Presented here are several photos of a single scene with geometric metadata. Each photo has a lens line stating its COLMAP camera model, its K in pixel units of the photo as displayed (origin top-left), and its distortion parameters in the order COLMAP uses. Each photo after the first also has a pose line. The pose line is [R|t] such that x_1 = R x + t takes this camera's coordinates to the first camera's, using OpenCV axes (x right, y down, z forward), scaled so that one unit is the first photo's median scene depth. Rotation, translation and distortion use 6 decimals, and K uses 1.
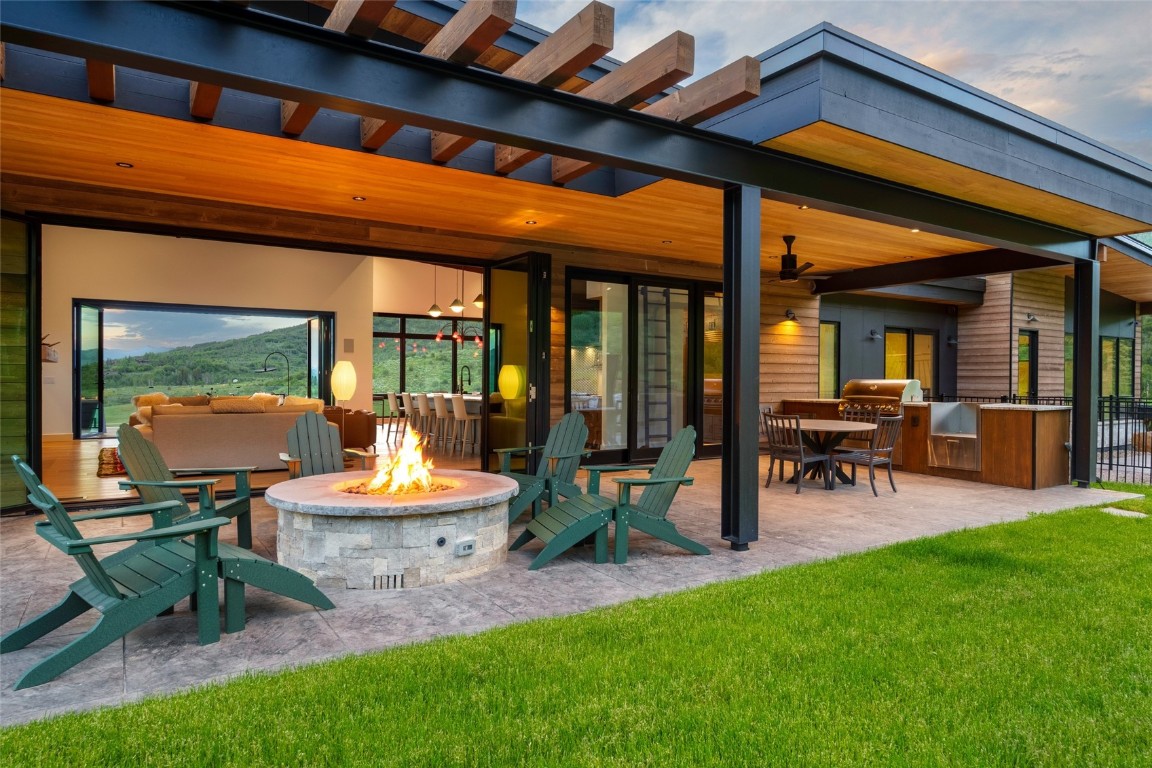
lens RADIAL K [[739.1, 0, 600.8], [0, 739.1, 394.3], [0, 0, 1]] dist [-0.001568, 0.000547]
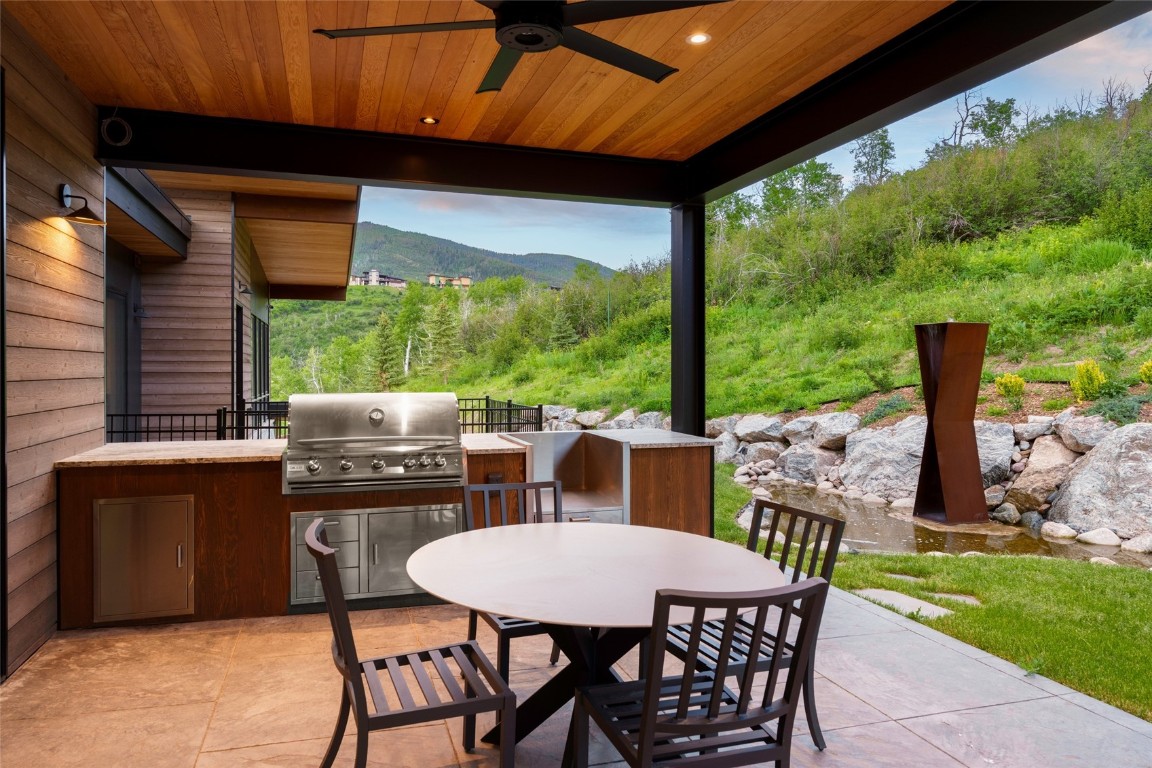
lens RADIAL K [[753.0, 0, 573.2], [0, 753.0, 378.4], [0, 0, 1]] dist [-0.004114, -0.000657]
pose [[0.302168, -0.011430, 0.953186, 0.001952], [0.015093, 0.999860, 0.007205, -0.052692], [-0.953135, 0.012209, 0.302298, 1.357087]]
